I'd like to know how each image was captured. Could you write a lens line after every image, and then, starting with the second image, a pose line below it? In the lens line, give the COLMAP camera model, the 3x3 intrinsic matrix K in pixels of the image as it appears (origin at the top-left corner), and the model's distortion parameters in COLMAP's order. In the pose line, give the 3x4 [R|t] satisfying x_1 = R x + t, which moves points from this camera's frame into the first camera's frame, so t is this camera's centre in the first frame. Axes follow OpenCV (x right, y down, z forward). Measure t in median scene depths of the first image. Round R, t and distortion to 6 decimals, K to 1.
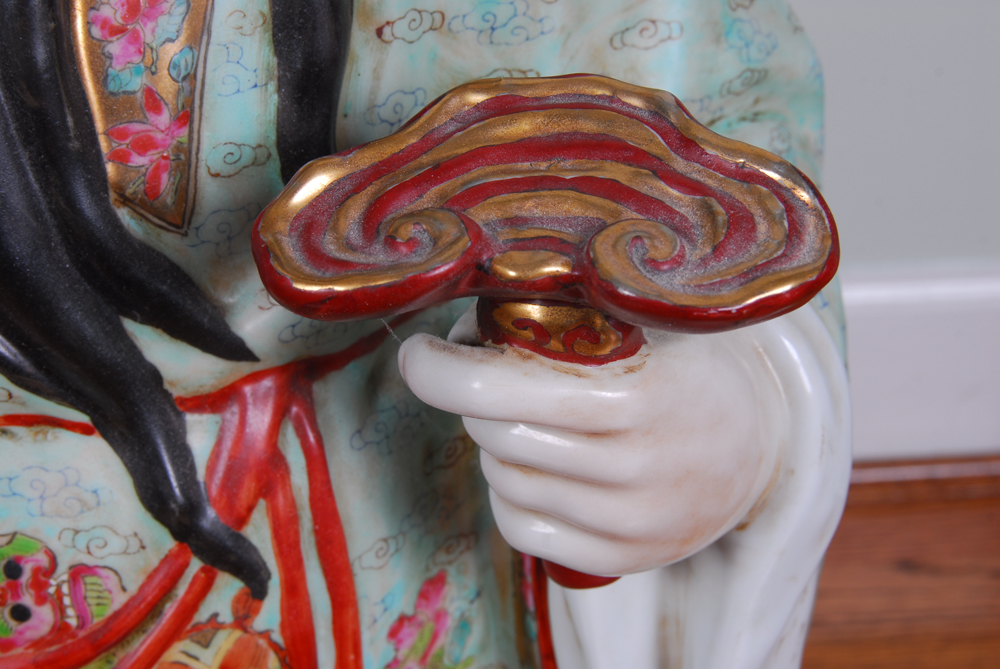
lens RADIAL K [[1779.9, 0, 504.1], [0, 1779.9, 368.4], [0, 0, 1]] dist [-0.083284, 0.000000]
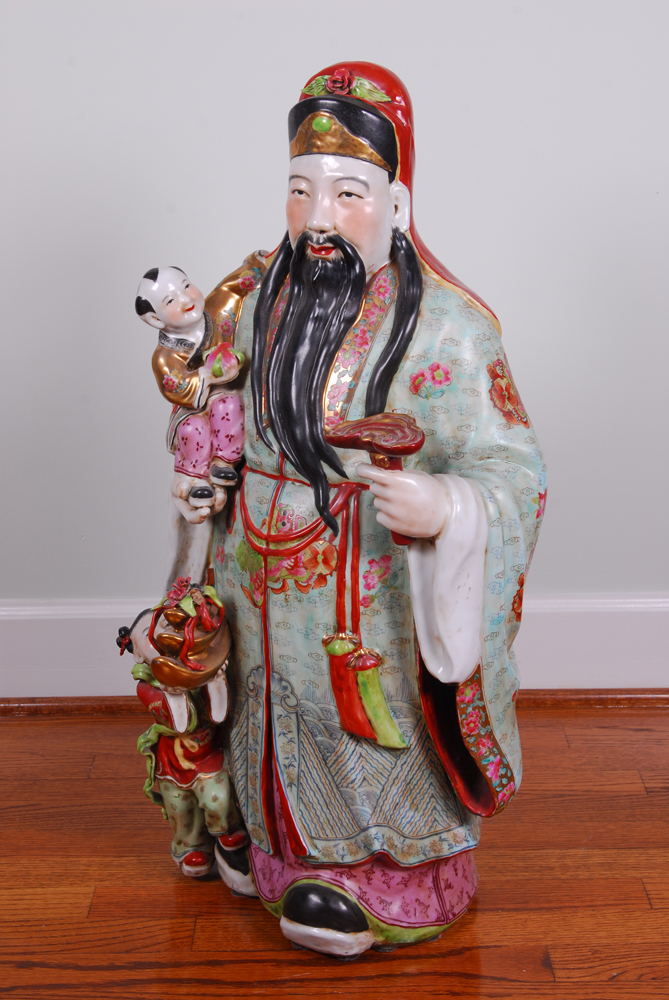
lens RADIAL K [[1654.2, 0, 337.4], [0, 1654.2, 502.1], [0, 0, 1]] dist [0.018120, 0.000000]
pose [[0.823611, 0.155702, -0.545364, 2.045006], [-0.316617, 0.924018, -0.214348, 0.920190], [0.470552, 0.349211, 0.810329, -2.250785]]
